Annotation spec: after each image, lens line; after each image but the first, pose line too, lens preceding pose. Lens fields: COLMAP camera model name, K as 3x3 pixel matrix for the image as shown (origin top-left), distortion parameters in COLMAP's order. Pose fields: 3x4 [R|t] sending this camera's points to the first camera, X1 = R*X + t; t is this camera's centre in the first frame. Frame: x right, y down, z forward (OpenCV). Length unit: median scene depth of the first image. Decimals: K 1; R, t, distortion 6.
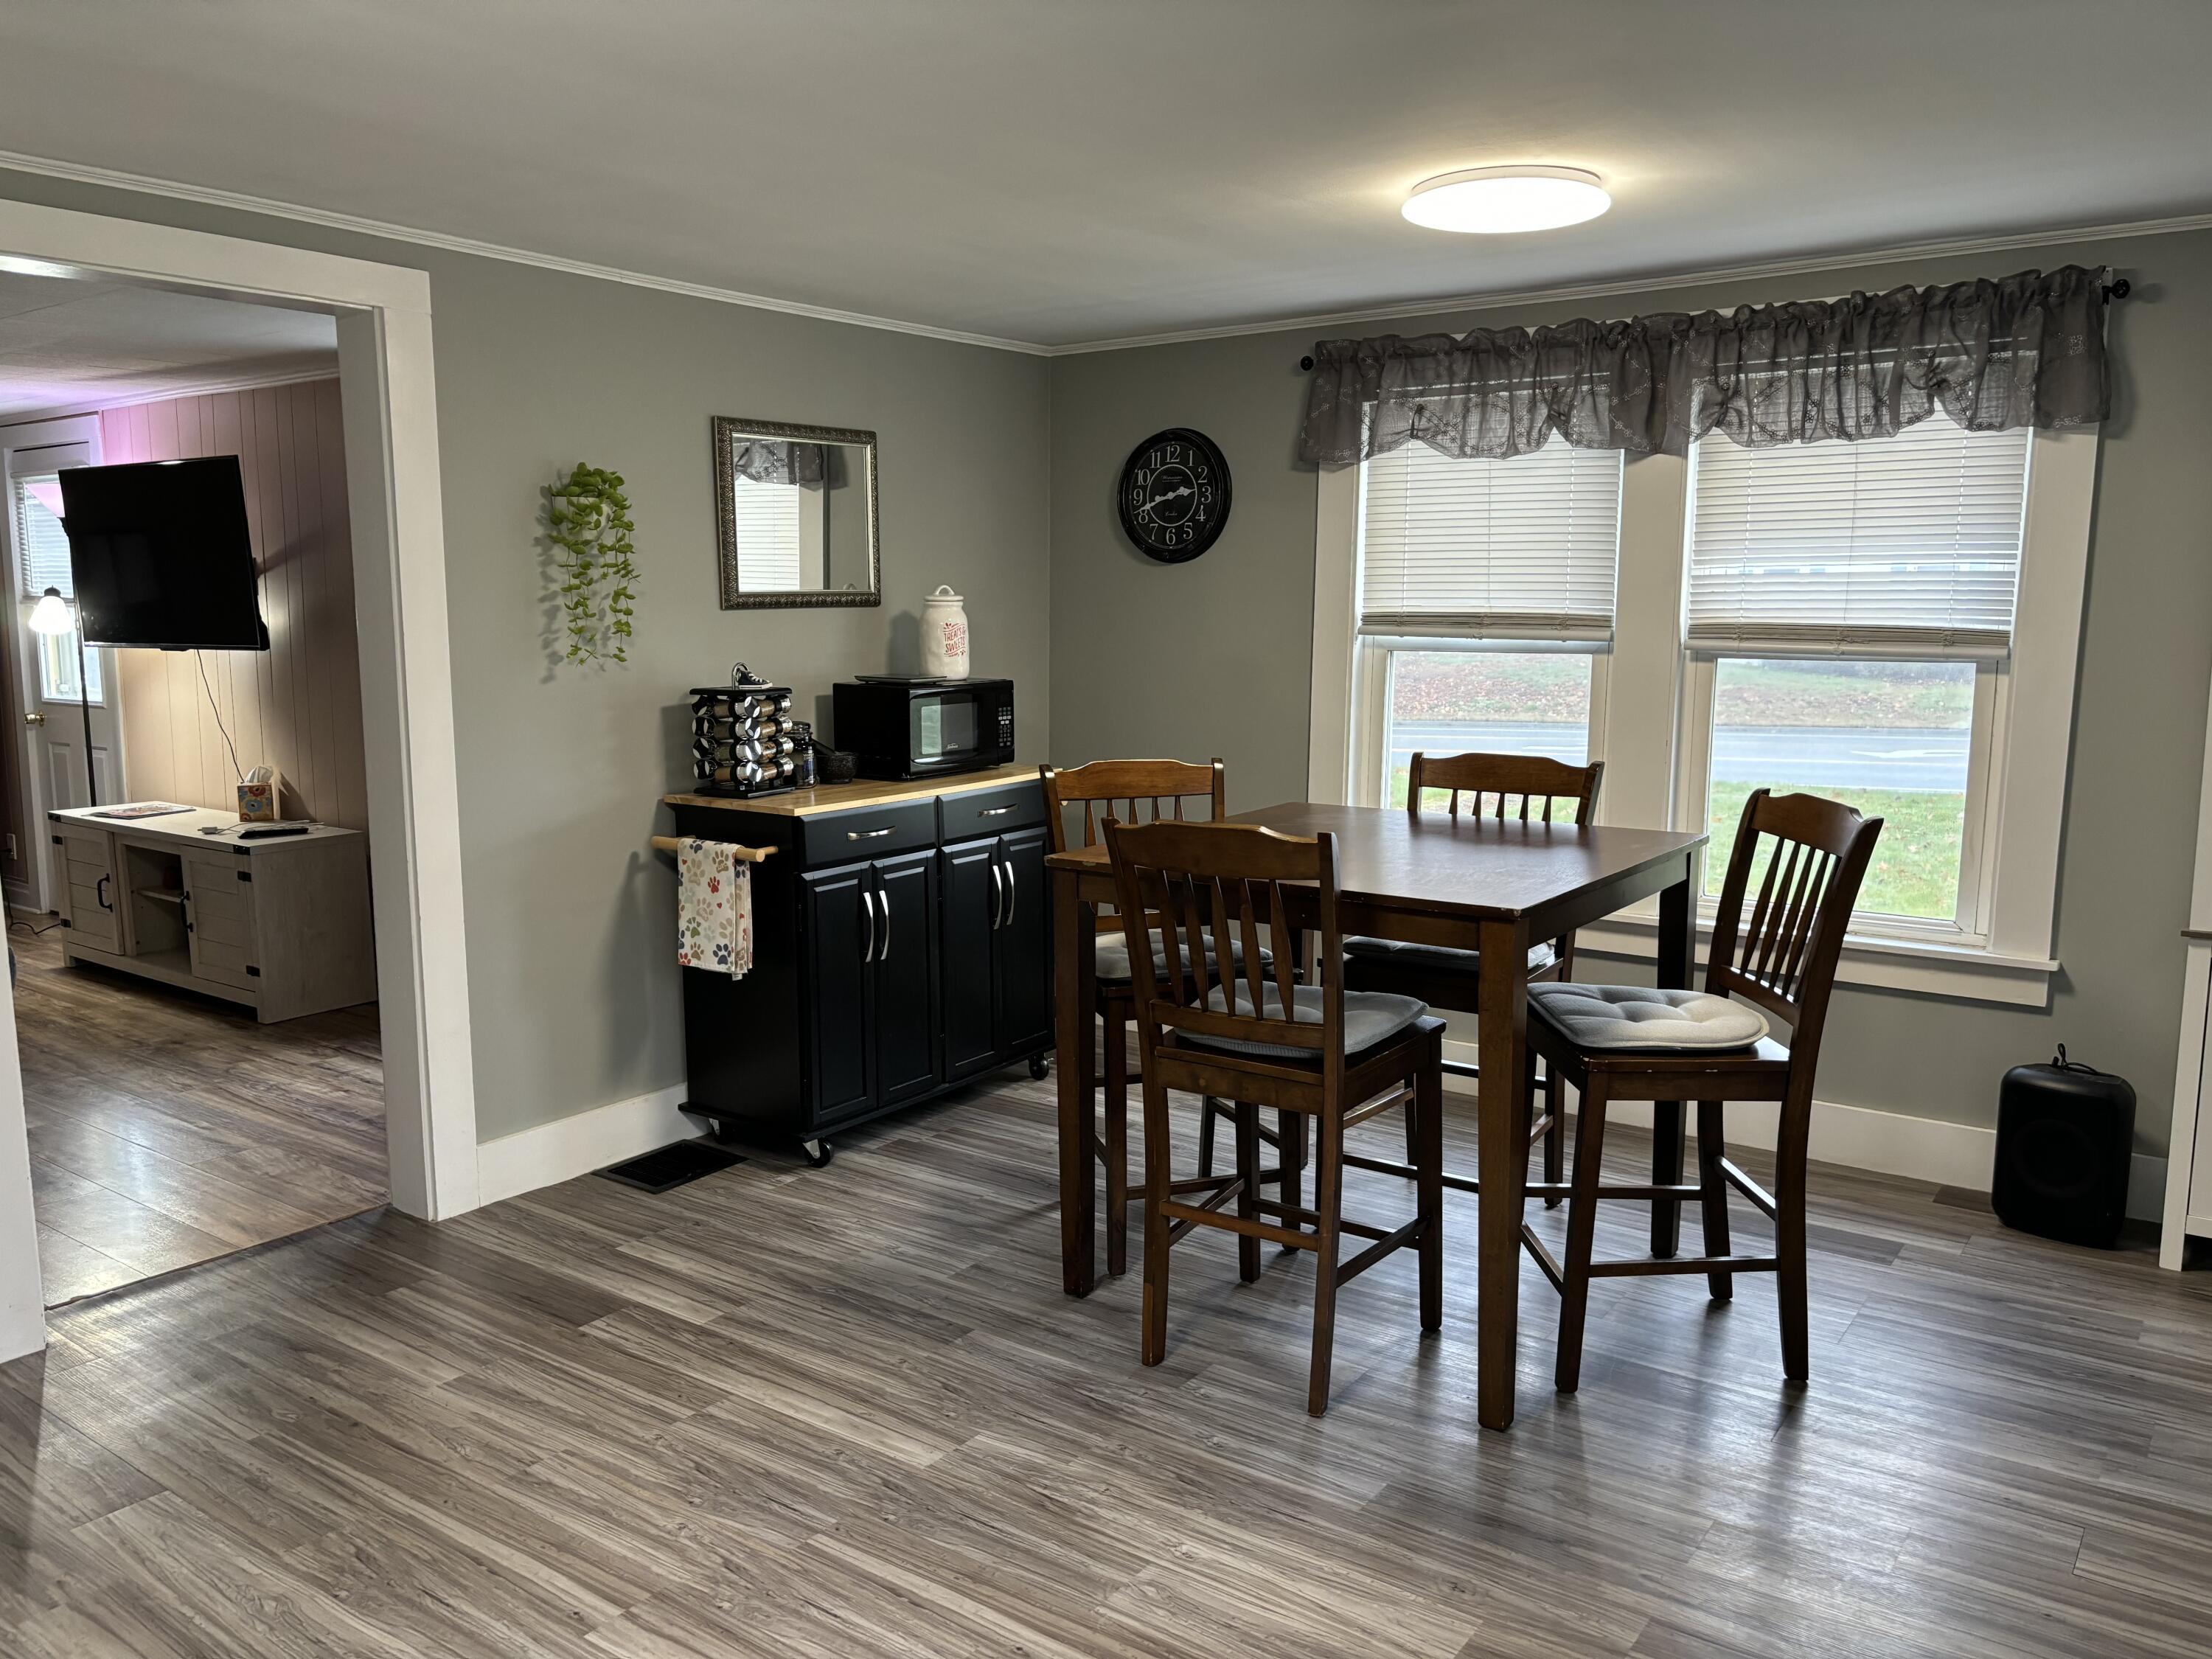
lens RADIAL K [[1658.8, 0, 1091.2], [0, 1658.8, 854.0], [0, 0, 1]] dist [0.035196, -0.006222]
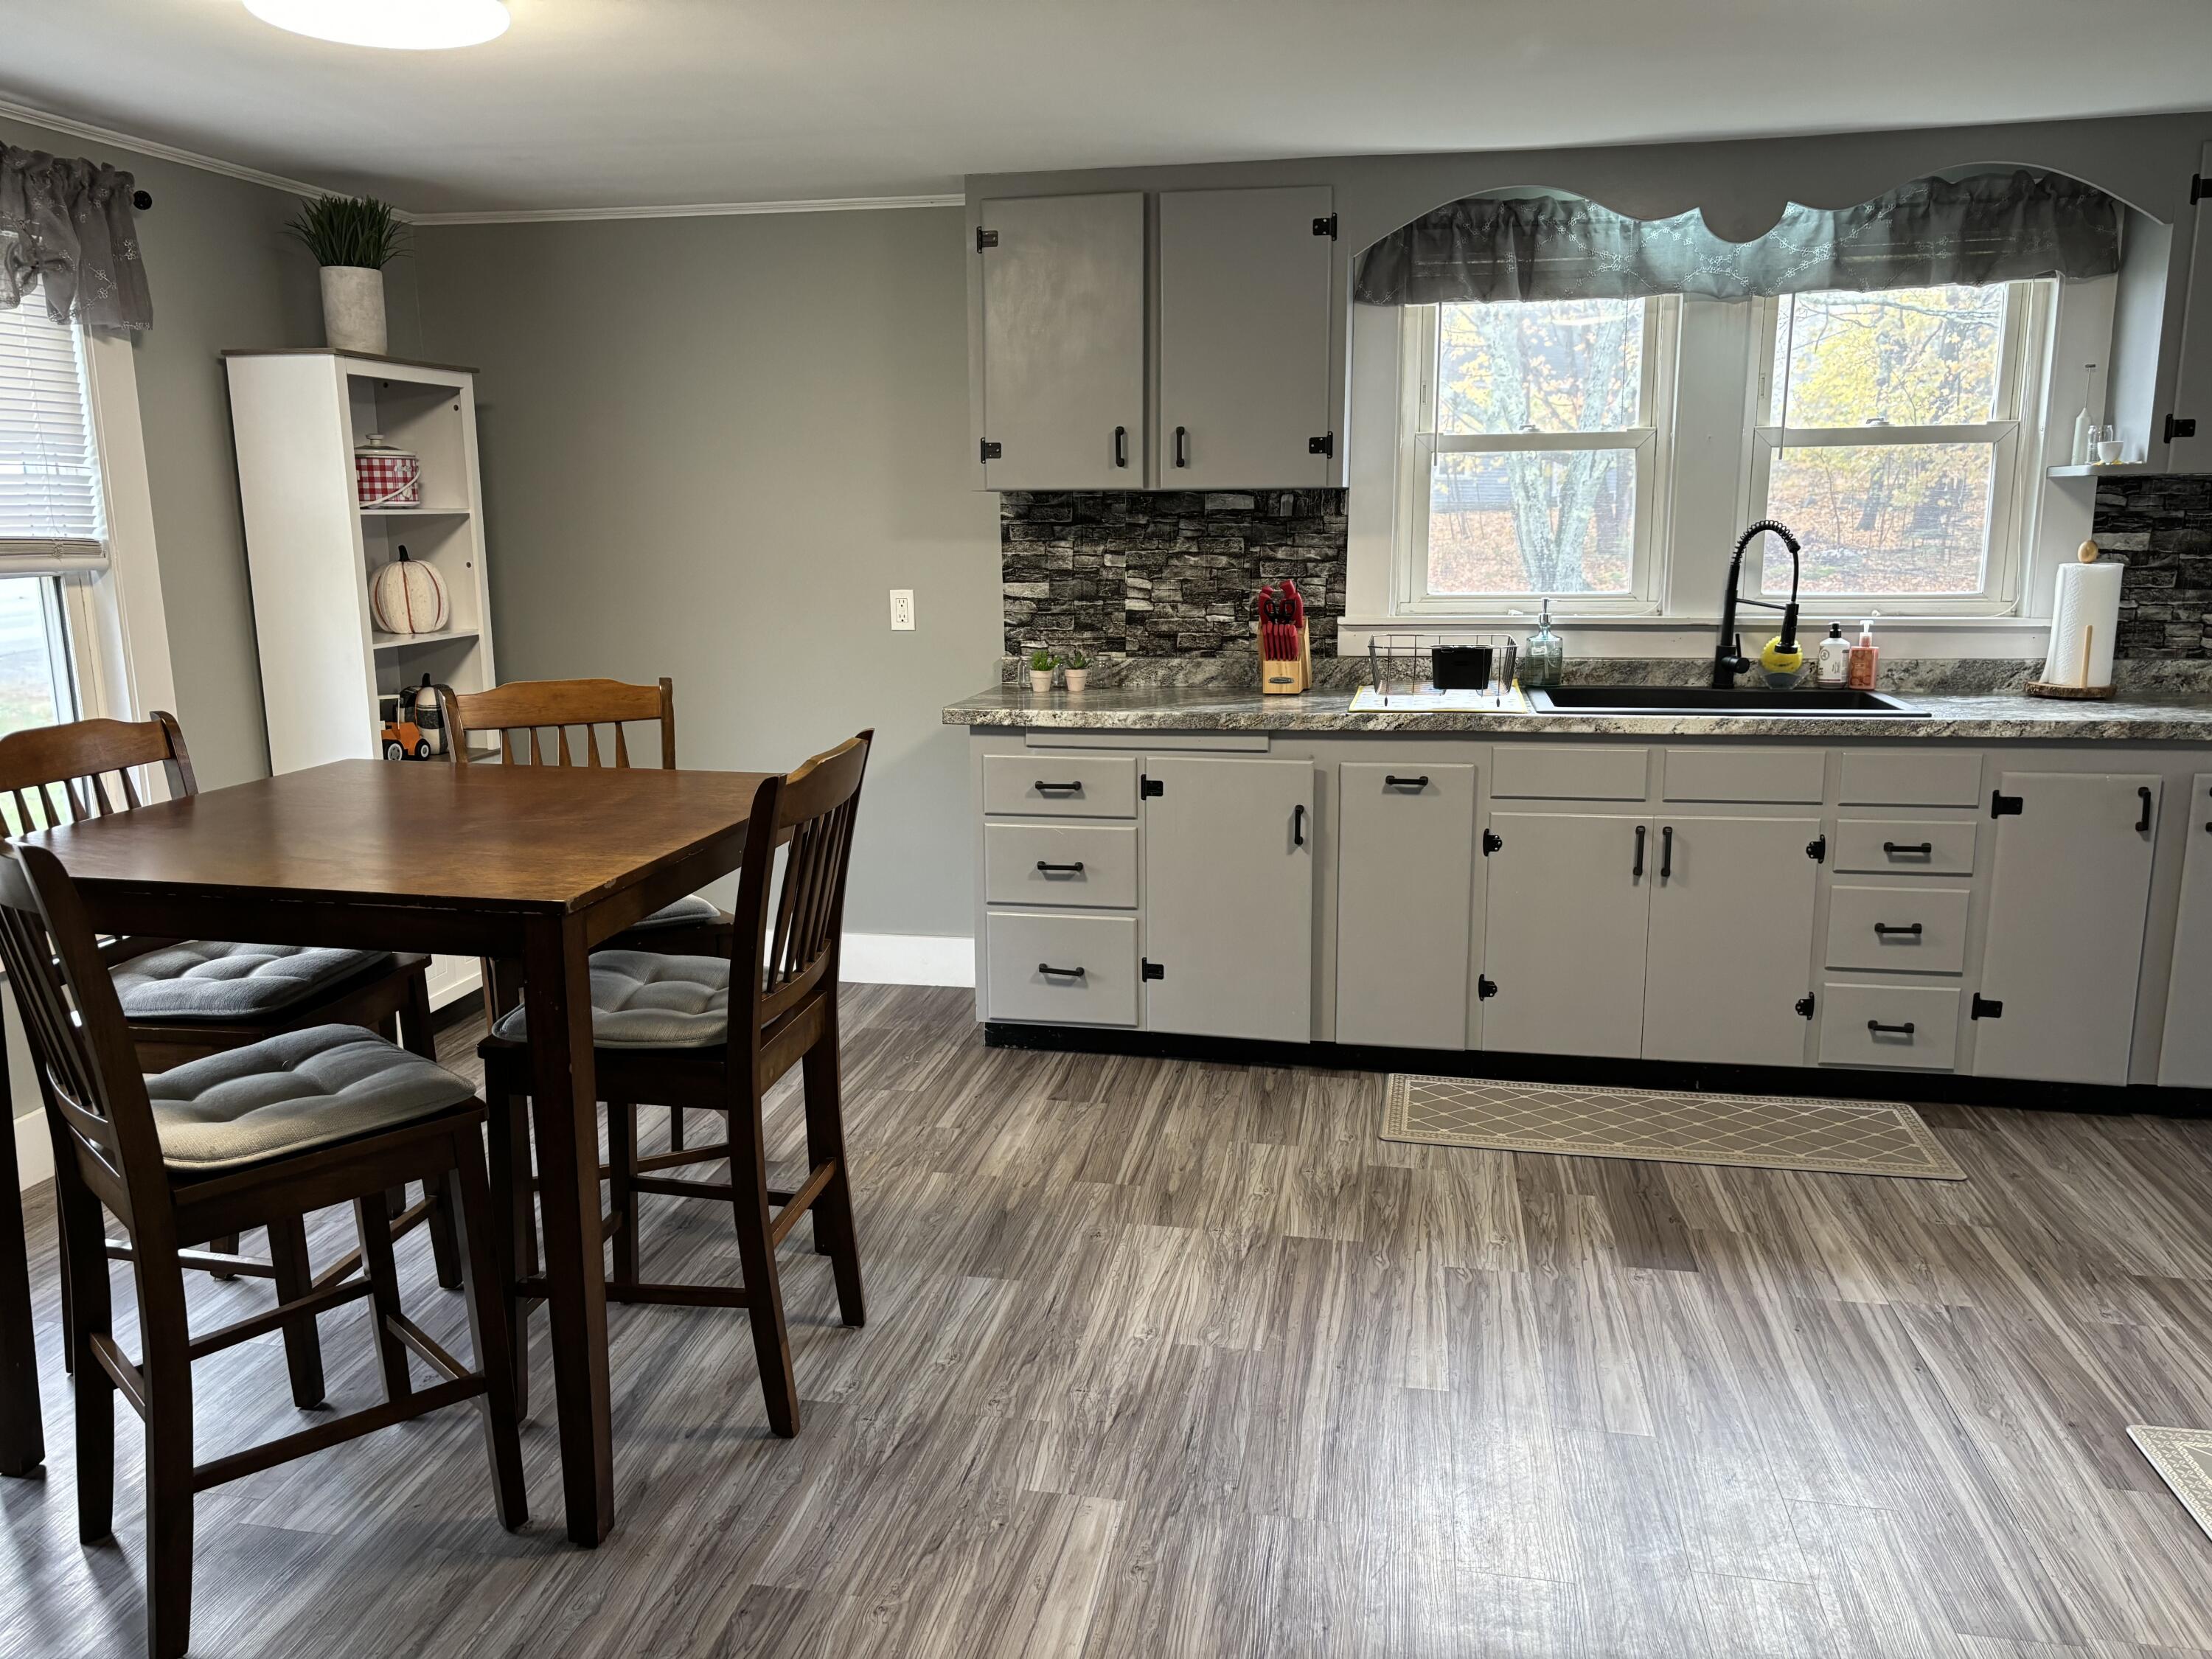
lens RADIAL K [[1626.7, 0, 1103.1], [0, 1626.7, 866.3], [0, 0, 1]] dist [0.048231, -0.053121]
pose [[-0.420492, -0.190177, 0.887141, -0.528505], [0.149684, 0.949846, 0.274567, -0.120705], [-0.894864, 0.248244, -0.370936, 0.834184]]
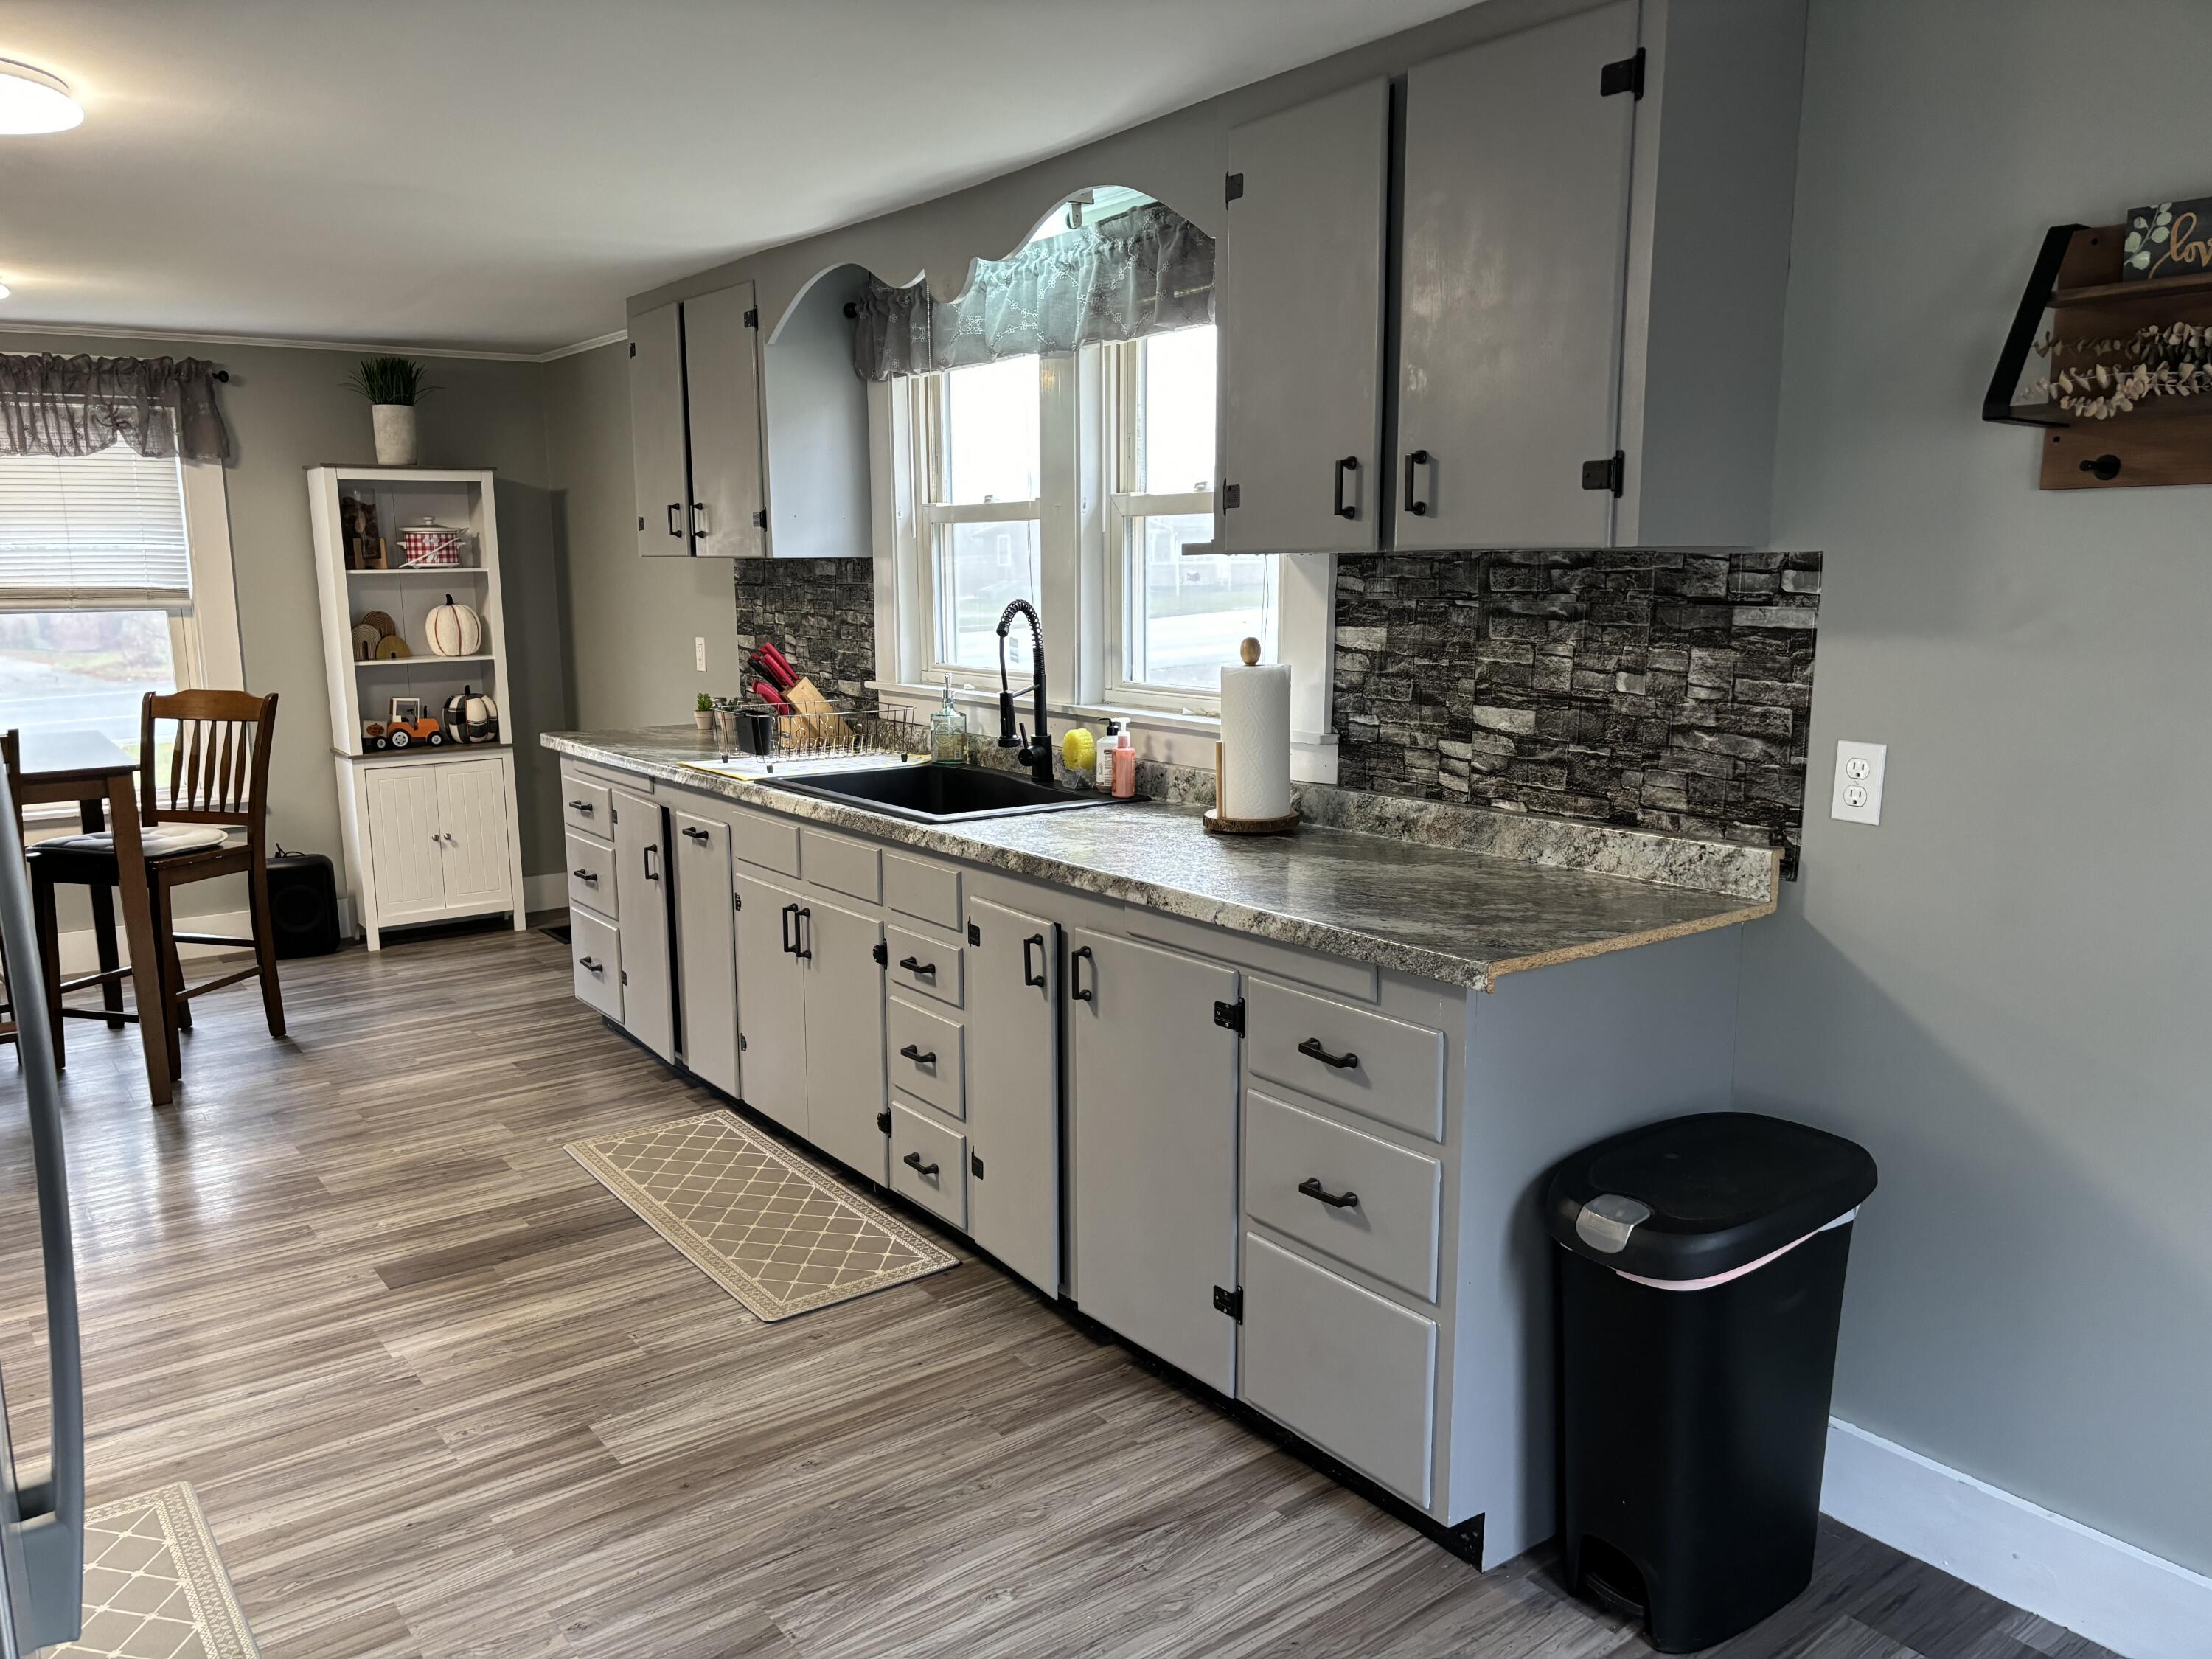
lens RADIAL K [[1658.8, 0, 1091.2], [0, 1658.8, 854.0], [0, 0, 1]] dist [0.035196, -0.006222]
pose [[0.308048, -0.173655, 0.935388, -0.644499], [0.157225, 0.978973, 0.129969, 0.034113], [-0.938289, 0.107029, 0.328874, -0.245286]]
